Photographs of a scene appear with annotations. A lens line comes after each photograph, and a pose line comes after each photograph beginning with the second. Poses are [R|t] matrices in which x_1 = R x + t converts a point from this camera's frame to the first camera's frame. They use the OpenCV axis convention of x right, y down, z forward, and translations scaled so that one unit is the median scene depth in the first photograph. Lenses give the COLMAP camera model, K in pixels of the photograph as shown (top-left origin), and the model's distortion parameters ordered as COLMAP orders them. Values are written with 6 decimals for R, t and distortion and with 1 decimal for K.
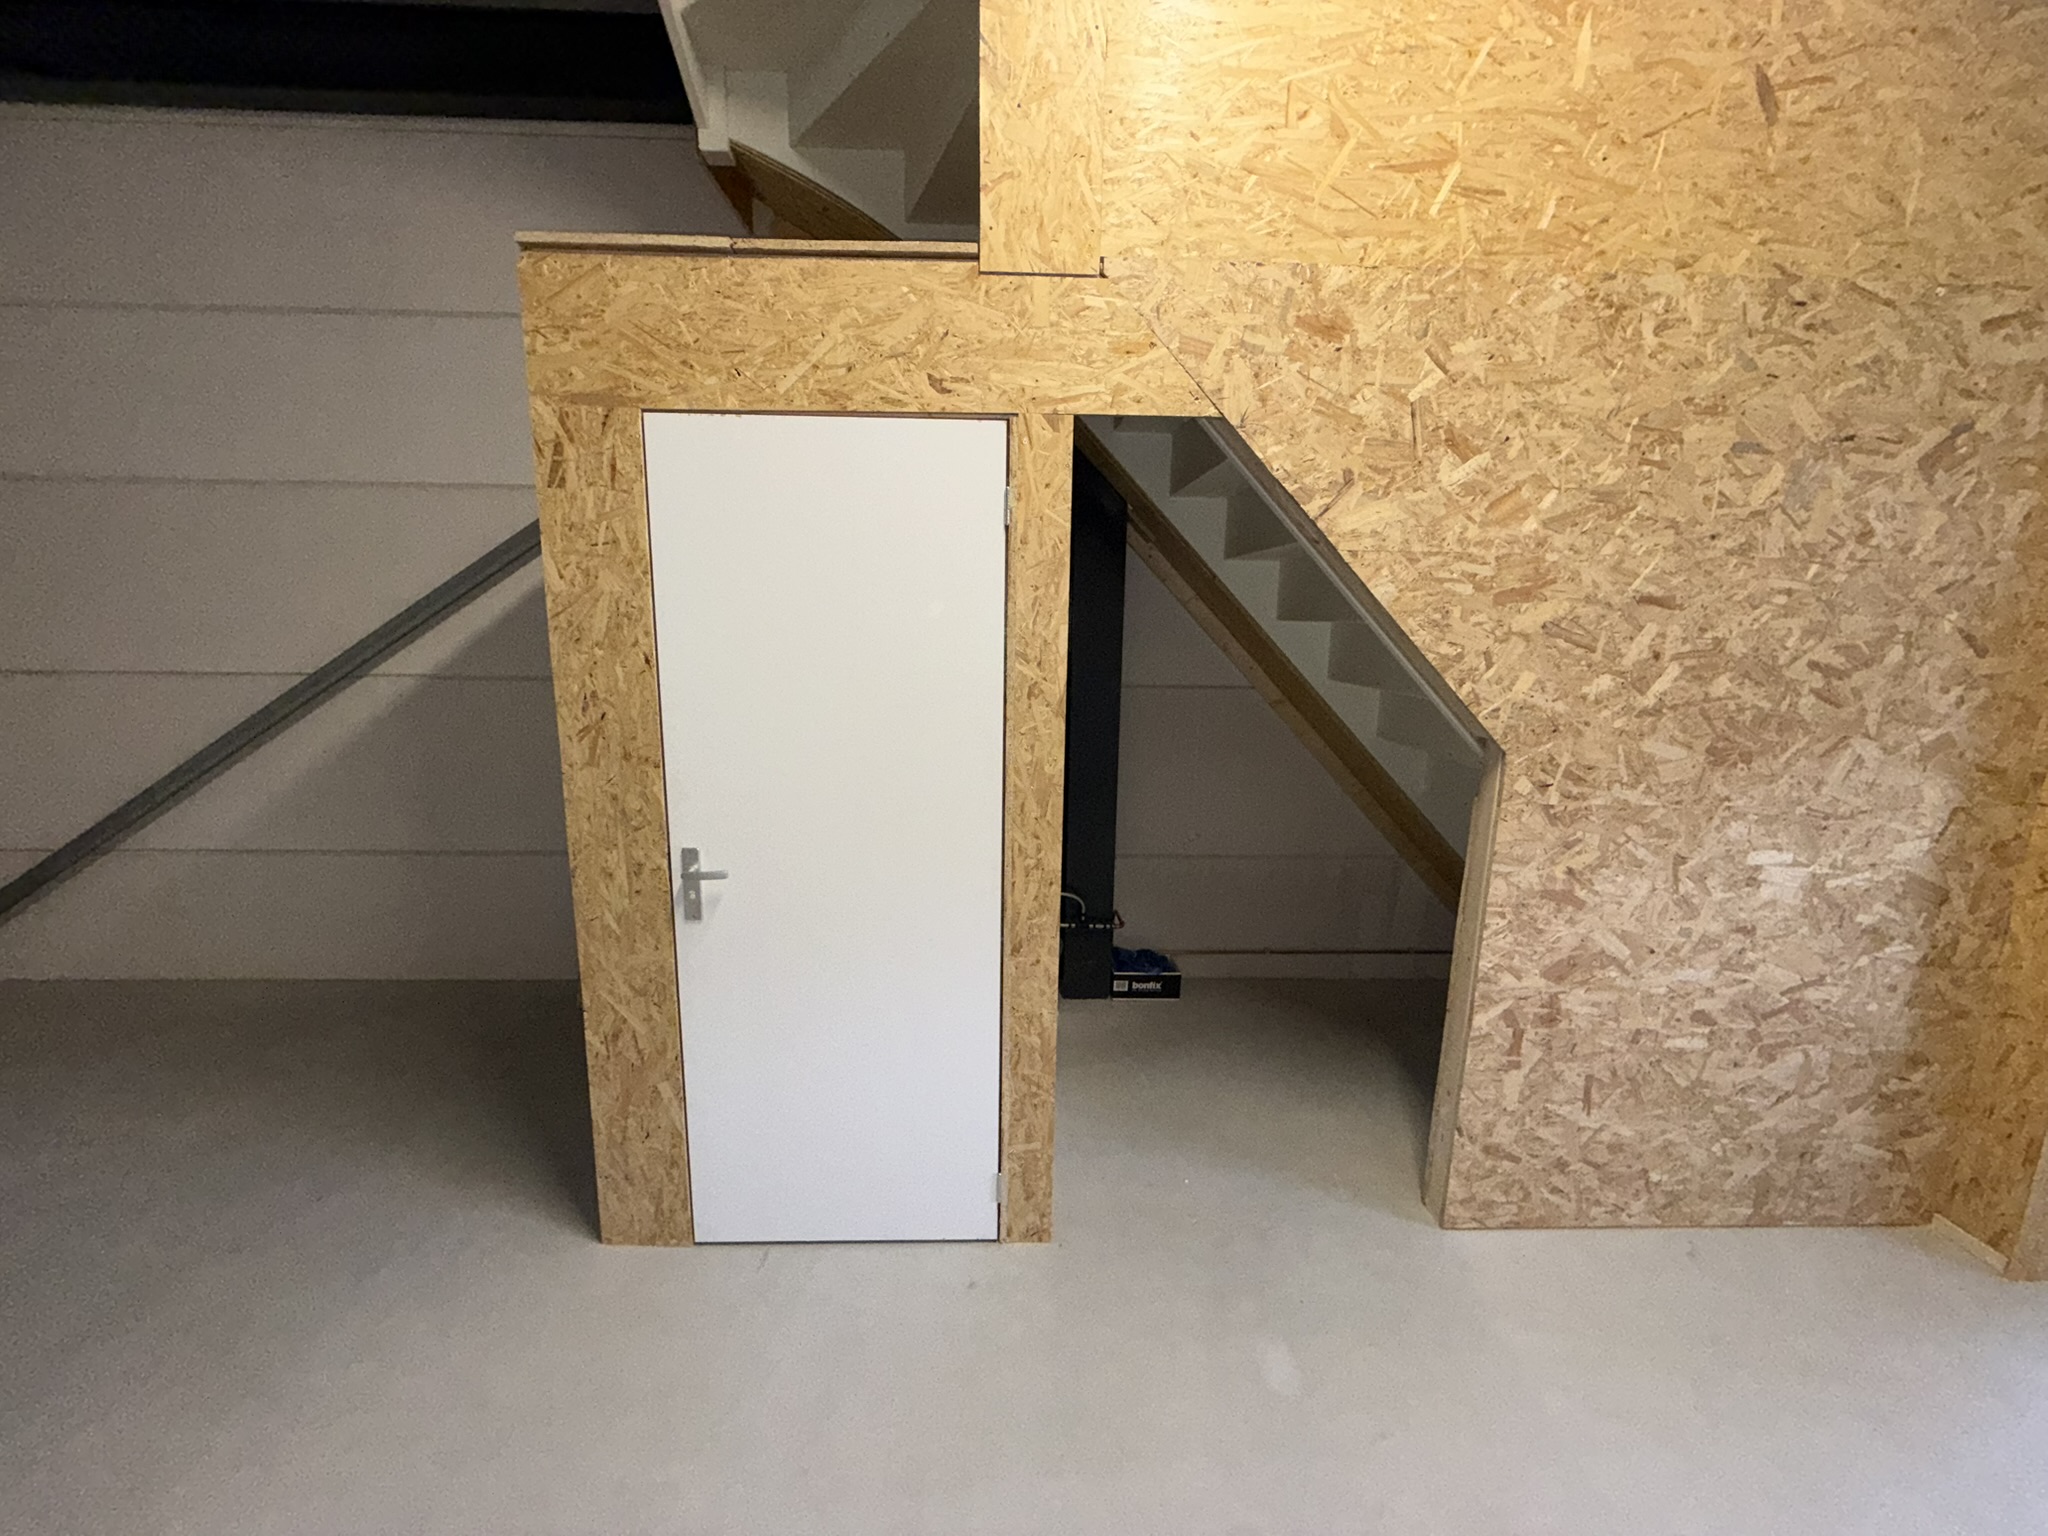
lens RADIAL K [[814.8, 0, 1013.9], [0, 814.8, 770.0], [0, 0, 1]] dist [-0.002004, 0.000437]
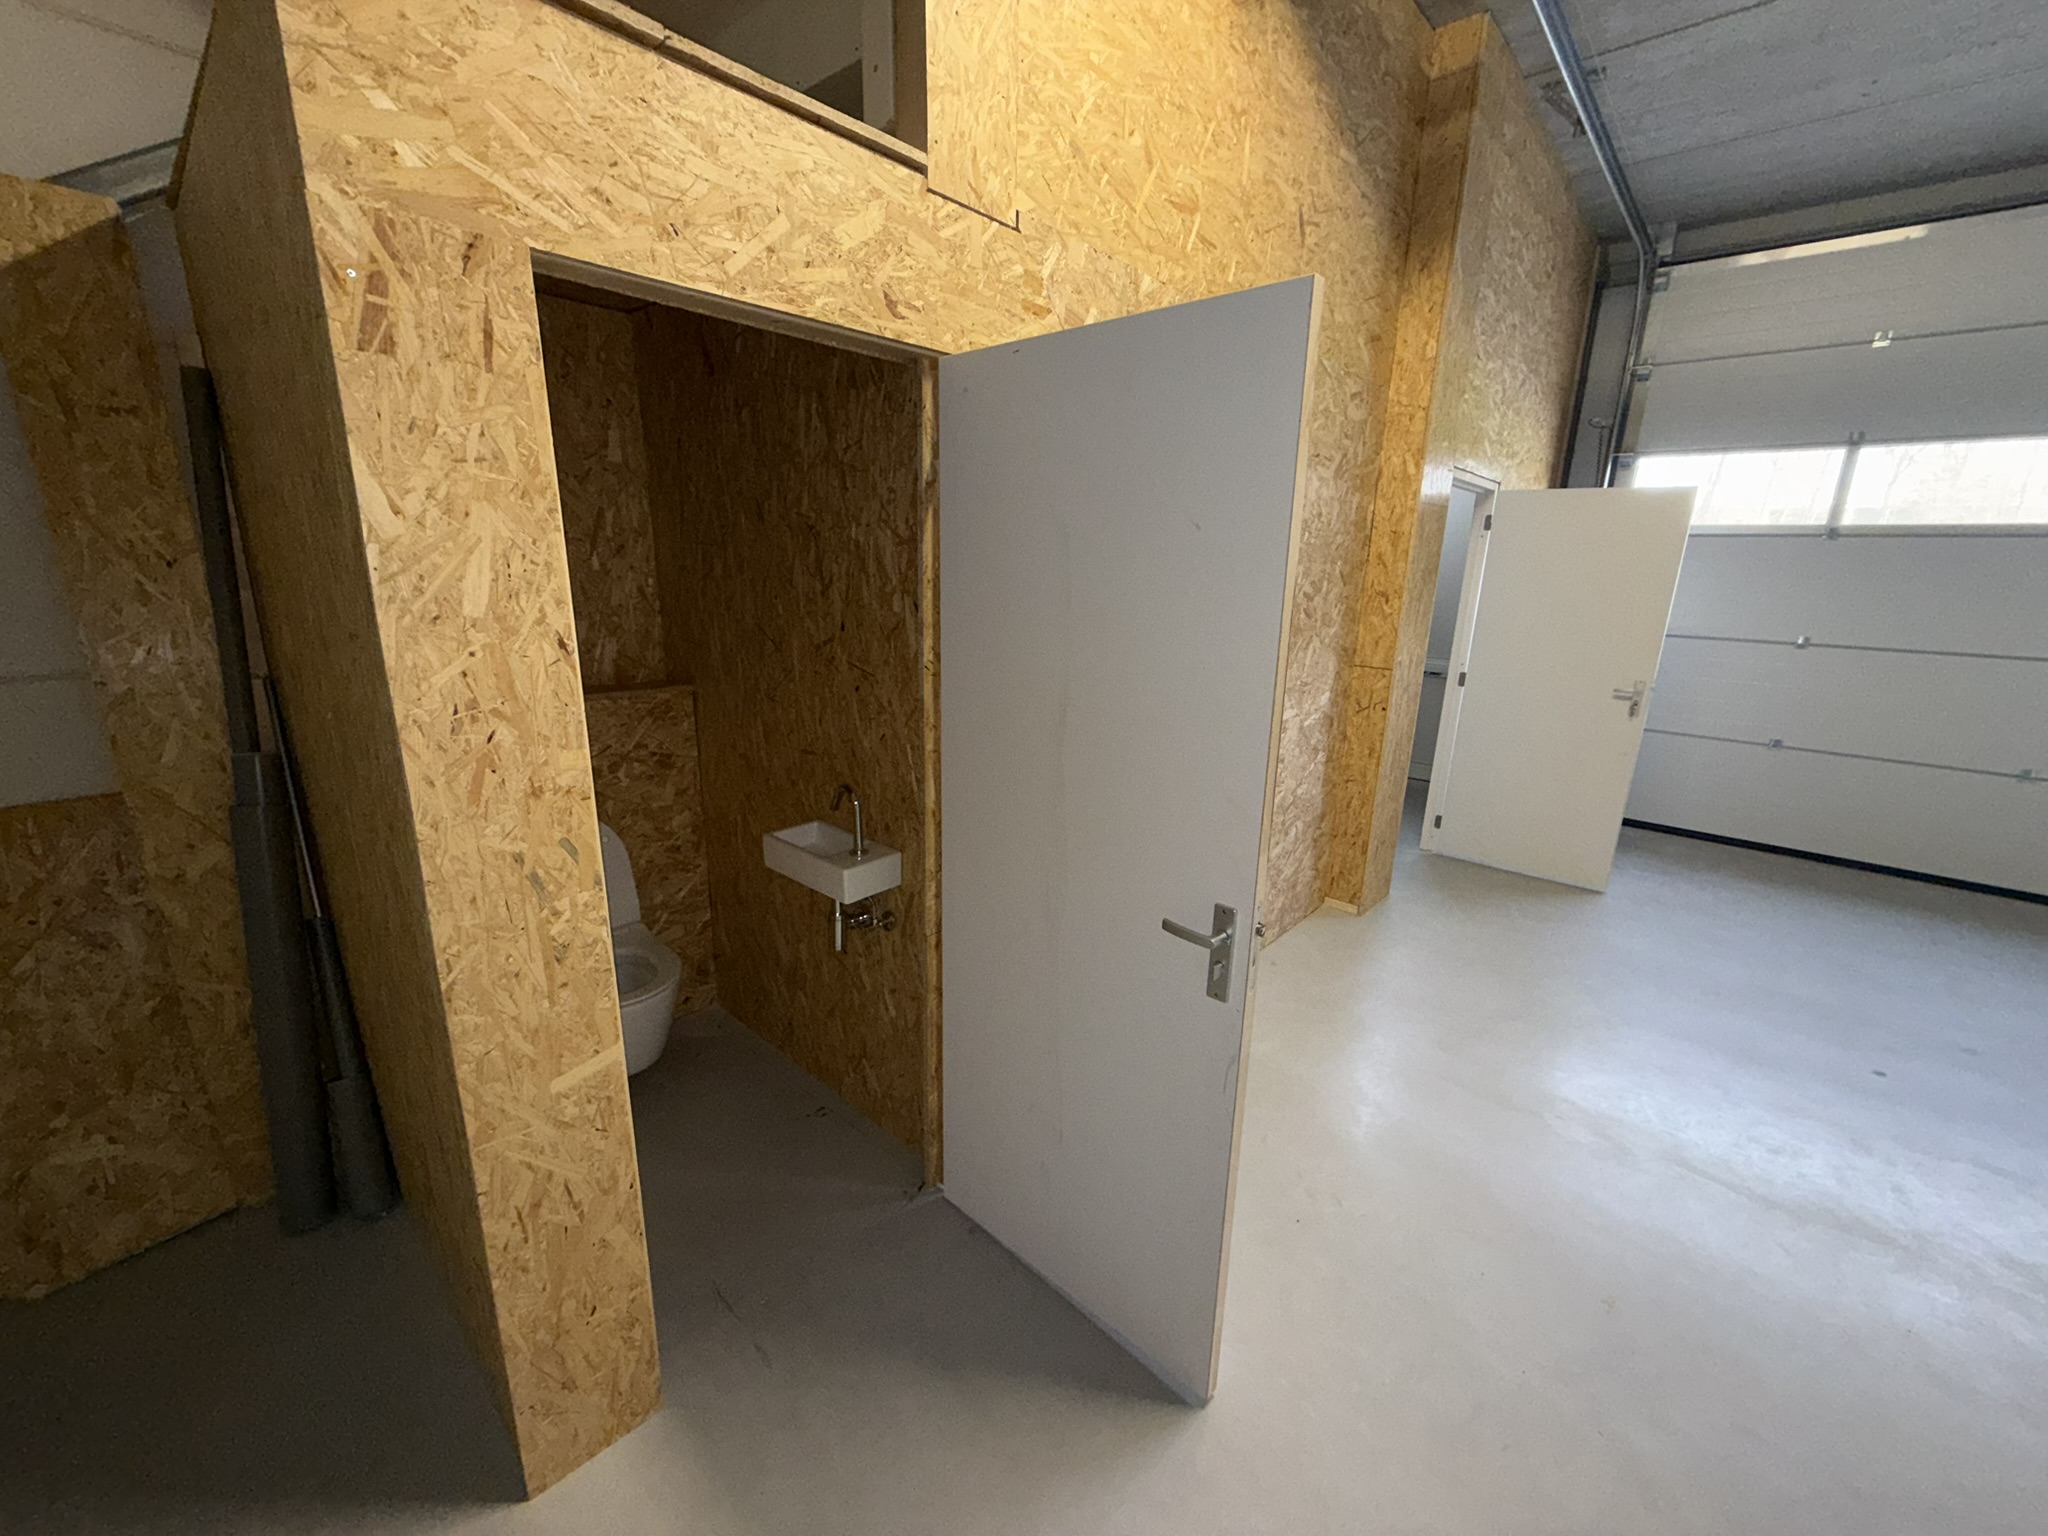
lens RADIAL K [[814.8, 0, 1015.8], [0, 814.8, 768.1], [0, 0, 1]] dist [-0.002004, 0.000437]
pose [[0.692175, -0.181104, 0.698638, -0.669919], [0.120972, 0.983423, 0.135075, -0.078851], [-0.711519, -0.008980, 0.702609, 0.262800]]
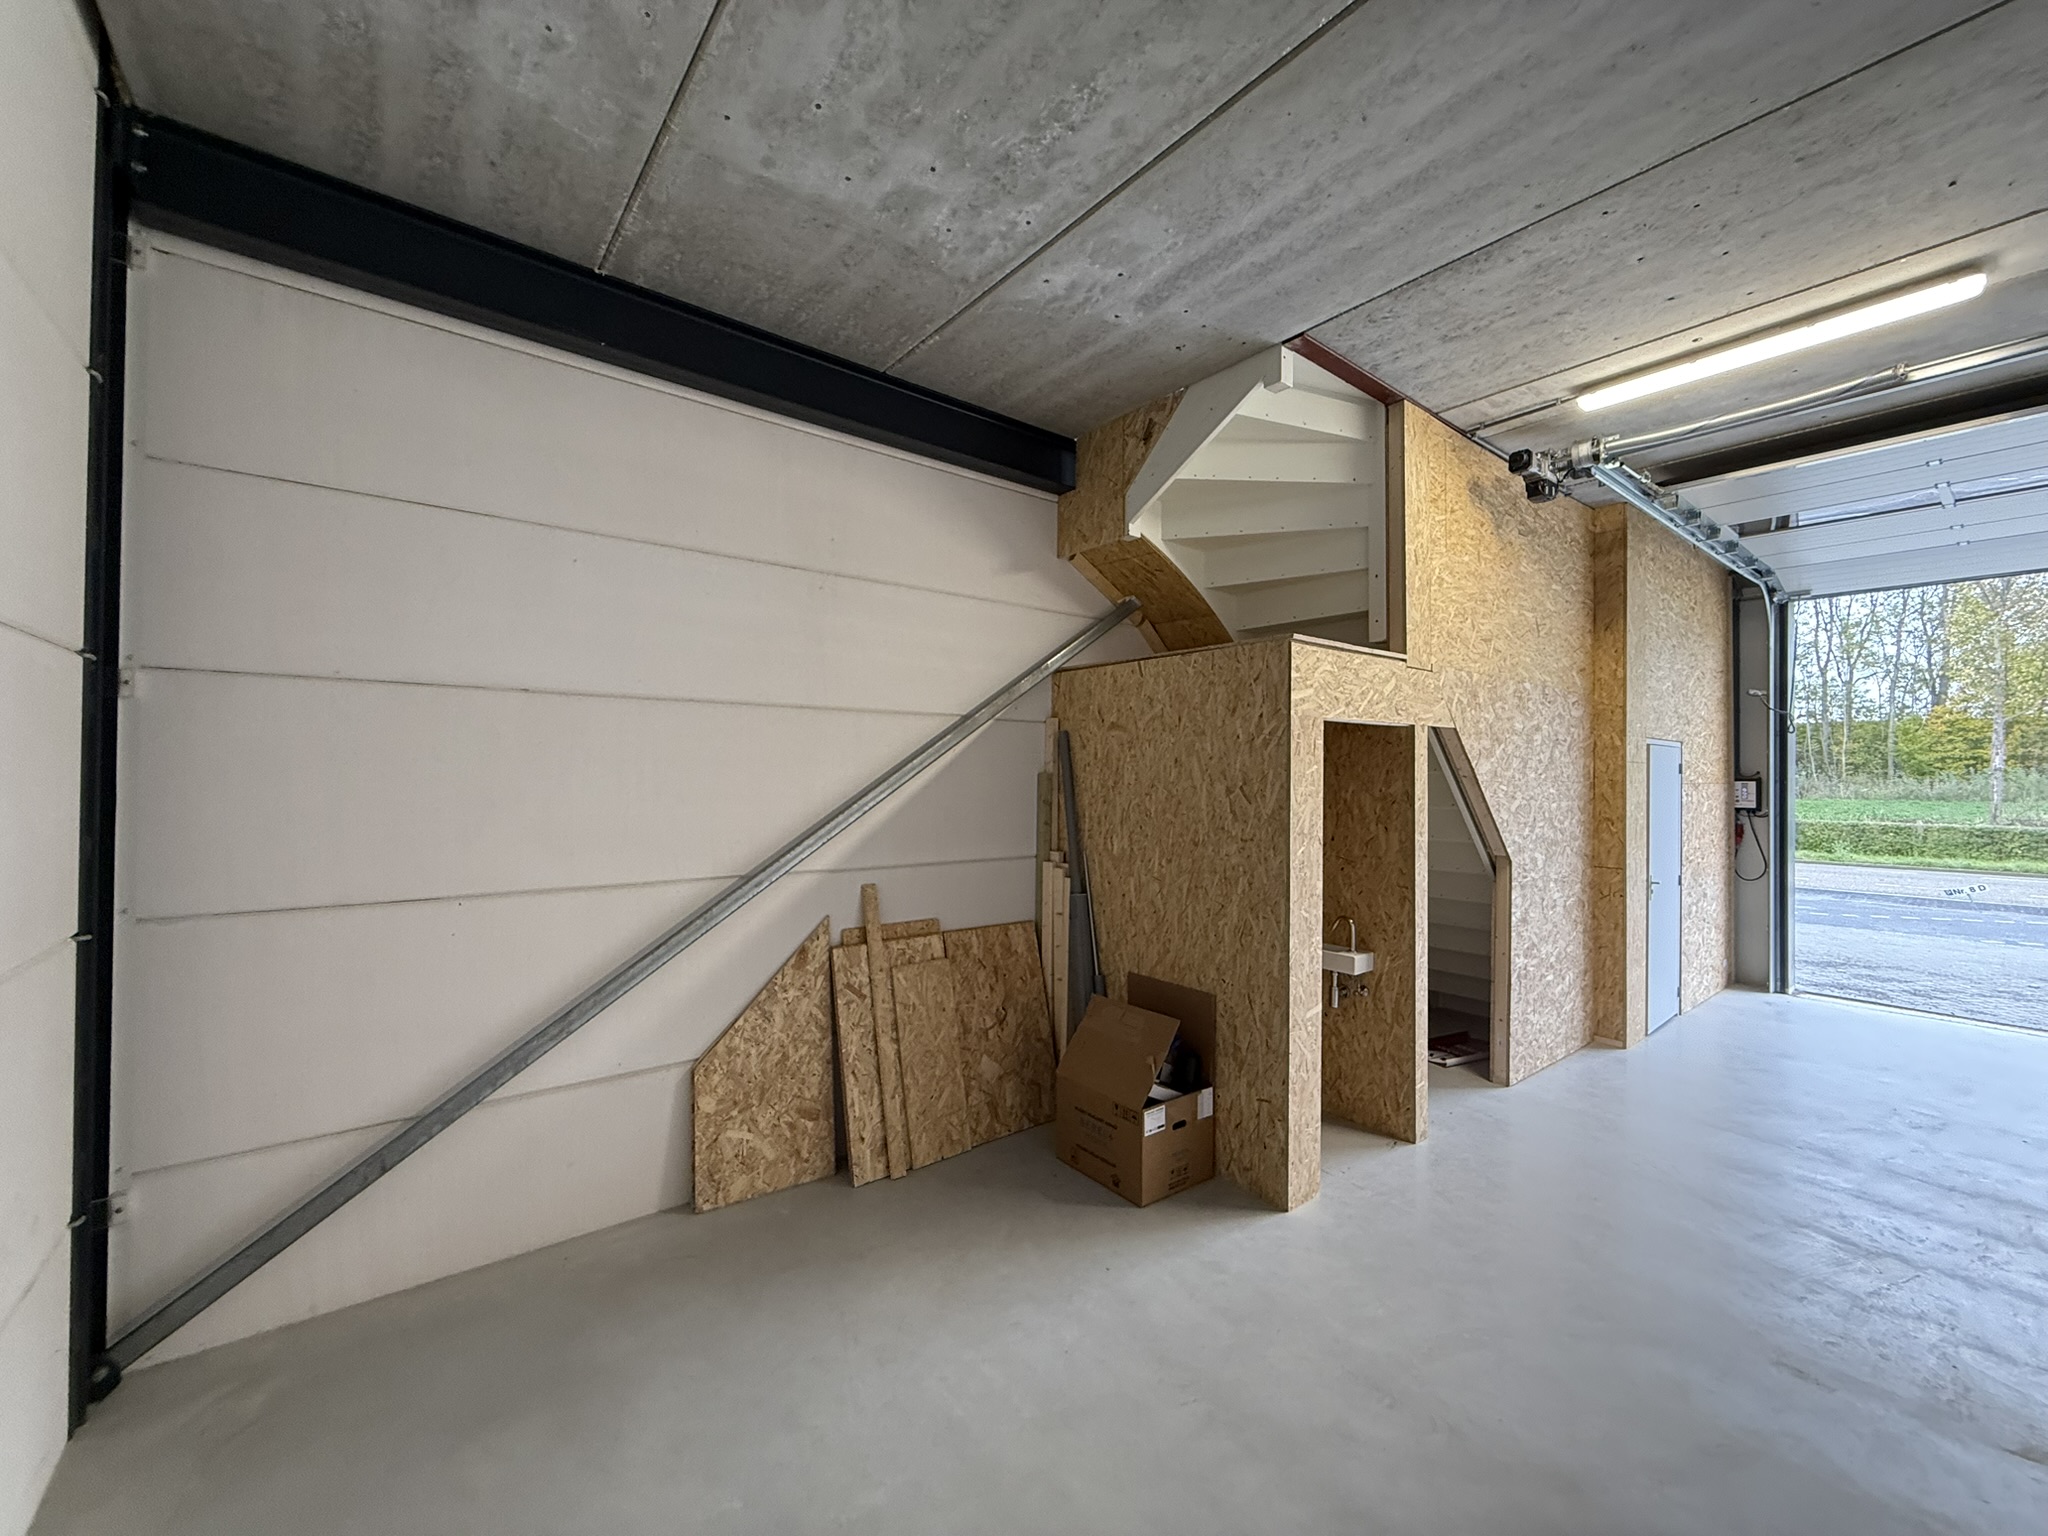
lens RADIAL K [[814.8, 0, 1015.1], [0, 814.8, 769.8], [0, 0, 1]] dist [-0.002004, 0.000437]
pose [[0.807249, -0.002534, 0.590206, -2.120086], [0.112696, 0.982254, -0.149922, -0.095798], [-0.579352, 0.187538, 0.793209, -0.121455]]
